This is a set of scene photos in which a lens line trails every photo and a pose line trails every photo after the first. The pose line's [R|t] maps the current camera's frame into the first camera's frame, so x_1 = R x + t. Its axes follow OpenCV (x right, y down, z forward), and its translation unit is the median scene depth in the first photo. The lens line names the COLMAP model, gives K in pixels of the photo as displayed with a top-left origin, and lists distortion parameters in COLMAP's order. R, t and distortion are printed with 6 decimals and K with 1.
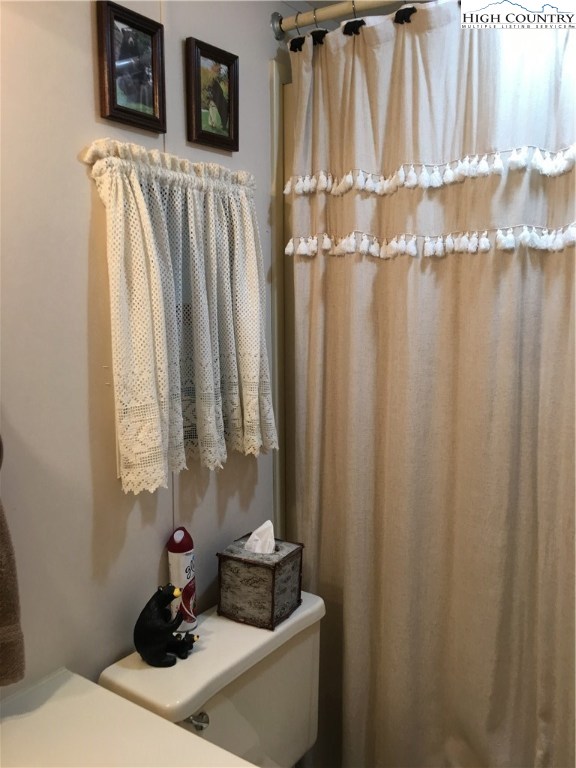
lens RADIAL K [[638.5, 0, 290.6], [0, 638.5, 381.0], [0, 0, 1]] dist [0.058137, -0.091267]
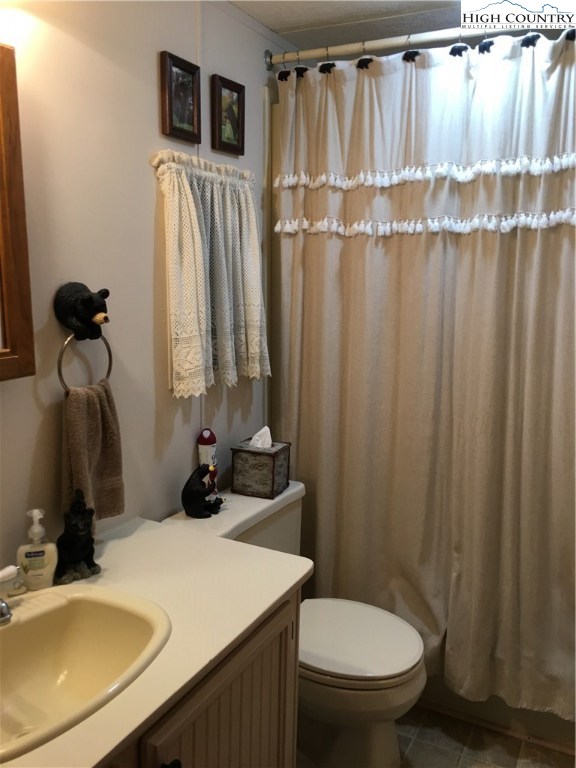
lens RADIAL K [[638.5, 0, 290.6], [0, 638.5, 381.0], [0, 0, 1]] dist [0.058137, -0.091267]
pose [[0.993026, -0.007777, 0.117640, -0.153080], [0.003745, 0.999399, 0.034452, 0.077935], [-0.117838, -0.033771, 0.992458, -0.399313]]
